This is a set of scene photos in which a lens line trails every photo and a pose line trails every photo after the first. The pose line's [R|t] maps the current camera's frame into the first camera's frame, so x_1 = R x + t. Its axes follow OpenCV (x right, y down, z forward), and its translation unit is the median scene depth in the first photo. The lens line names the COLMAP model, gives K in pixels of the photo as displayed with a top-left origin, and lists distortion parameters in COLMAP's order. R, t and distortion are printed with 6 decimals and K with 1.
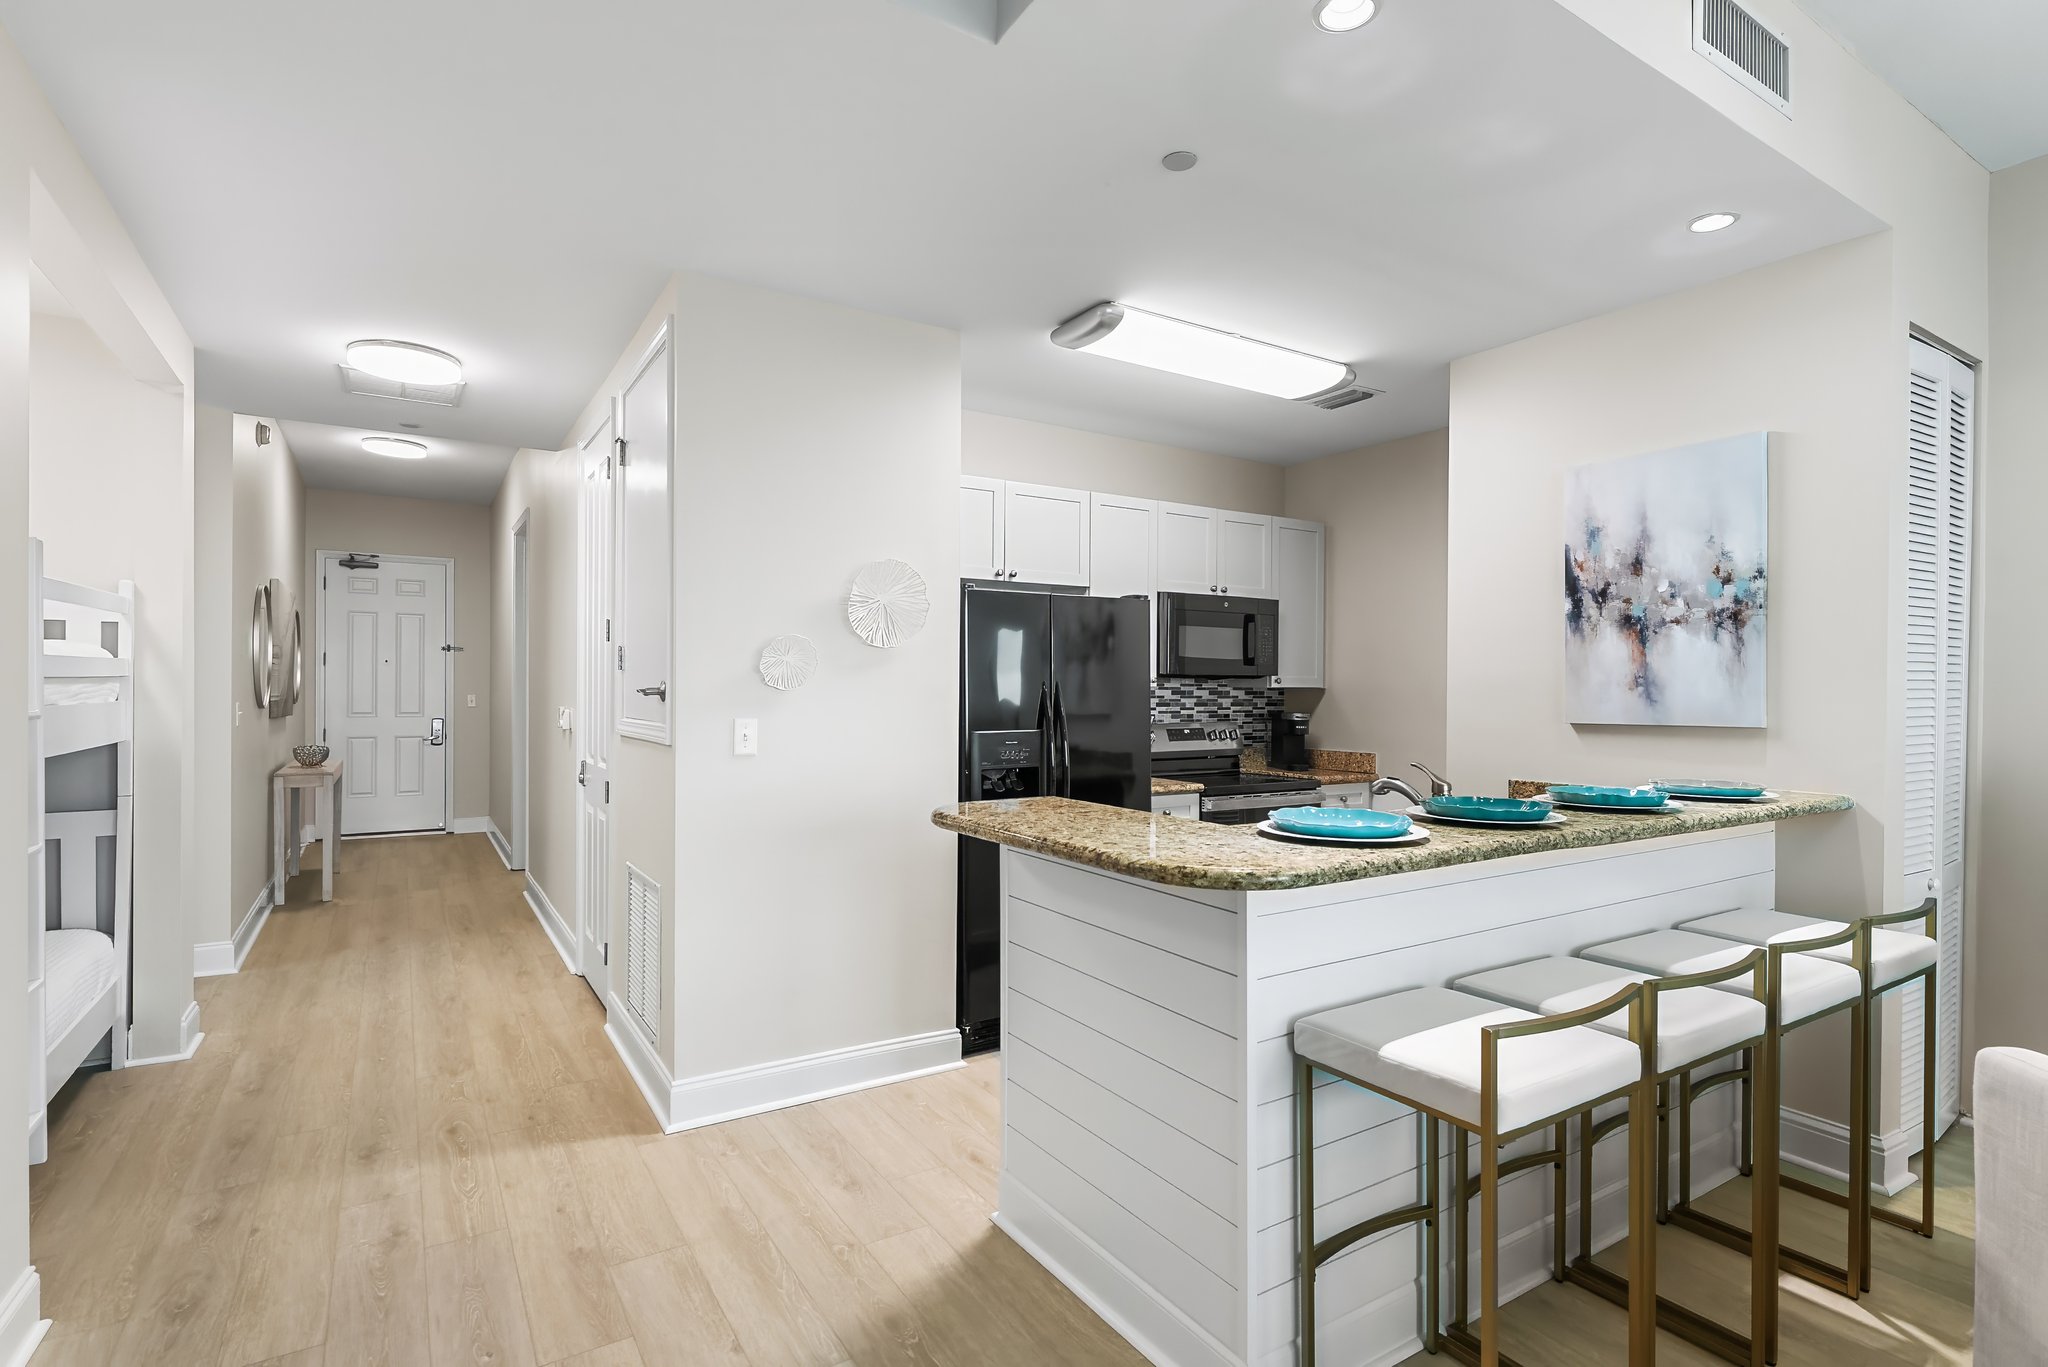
lens RADIAL K [[996.7, 0, 1021.6], [0, 996.7, 692.7], [0, 0, 1]] dist [-0.001524, -0.000087]
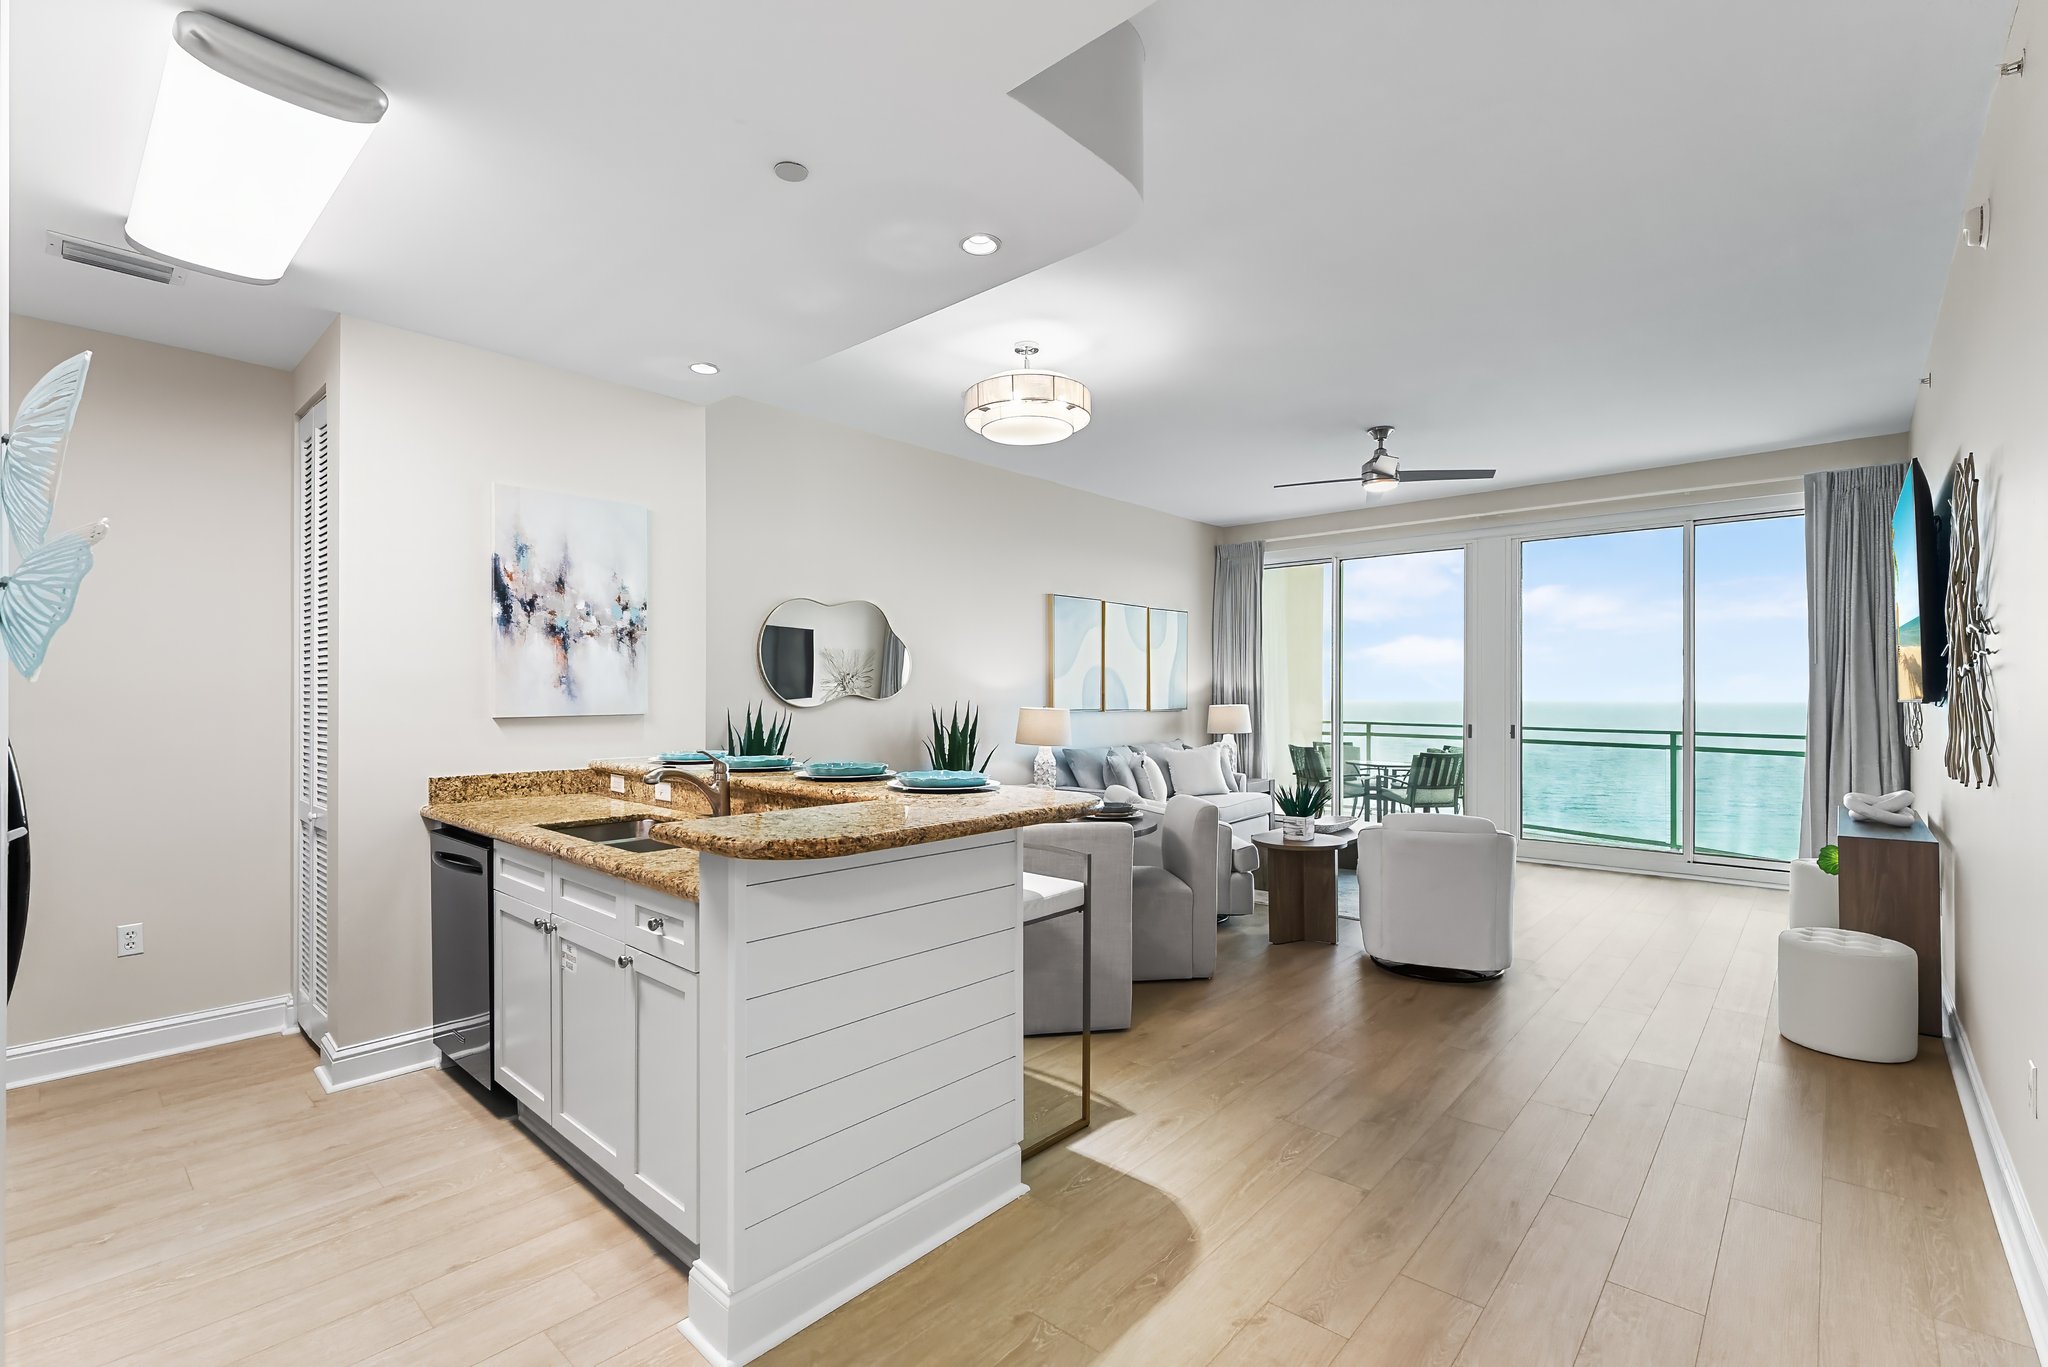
lens RADIAL K [[906.7, 0, 1023.0], [0, 906.7, 692.9], [0, 0, 1]] dist [-0.000533, -0.000062]
pose [[-0.270932, -0.003939, 0.962590, -0.591732], [0.000039, 0.999992, 0.004103, -0.000525], [-0.962598, 0.001150, -0.270930, 0.748528]]
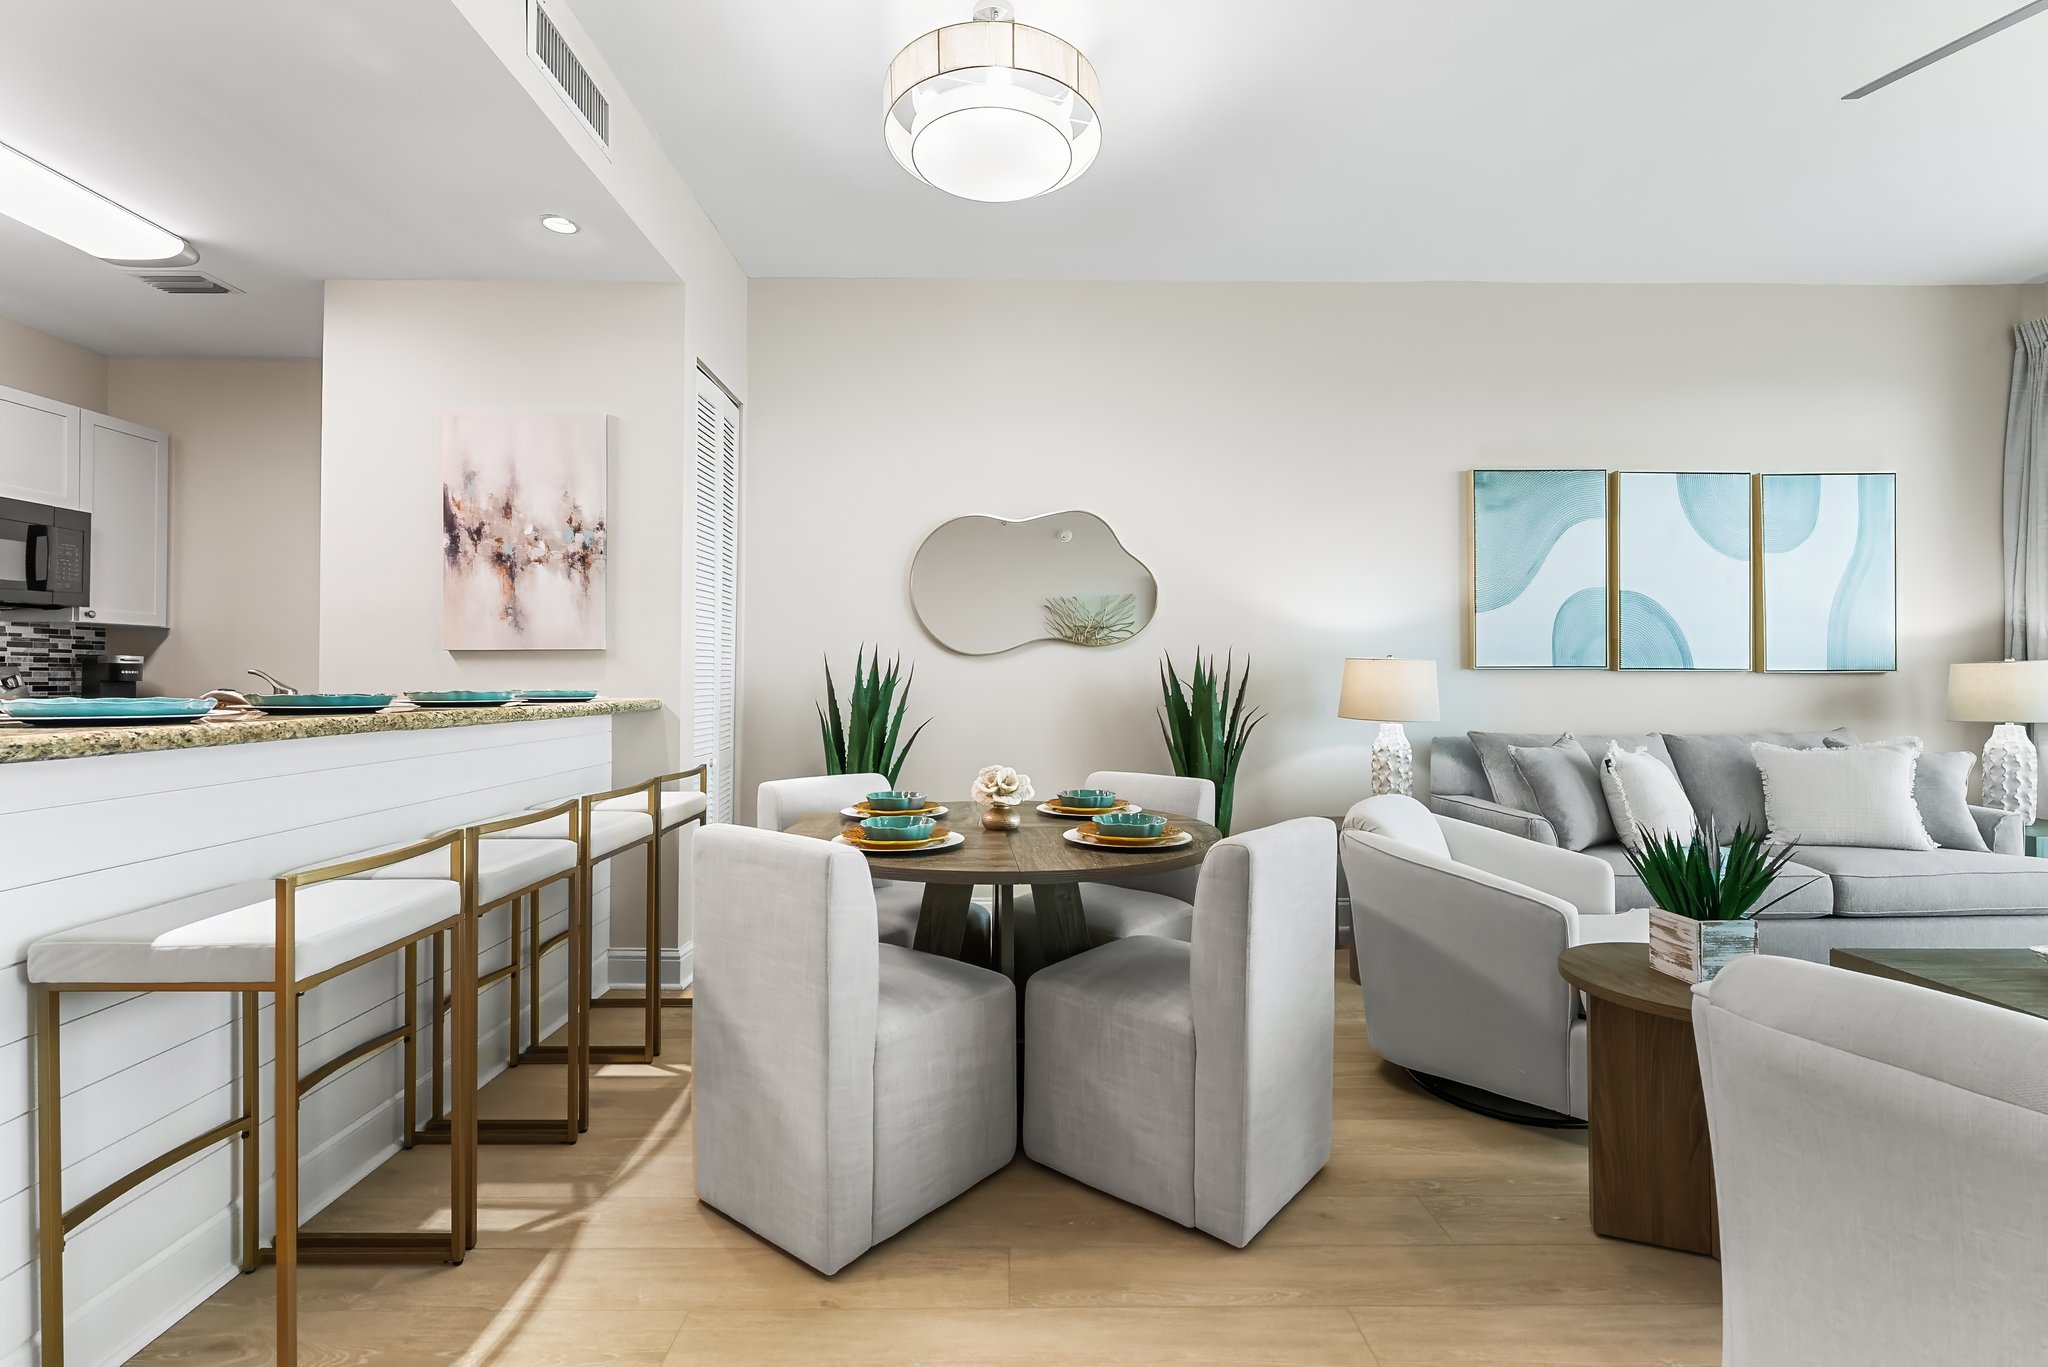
lens RADIAL K [[920.2, 0, 1020.7], [0, 920.2, 672.4], [0, 0, 1]] dist [-0.000774, 0.000355]
pose [[0.527652, 0.002900, 0.849455, 0.035188], [0.001998, 0.999987, -0.004654, 0.063355], [-0.849458, 0.004153, 0.527640, -0.050609]]
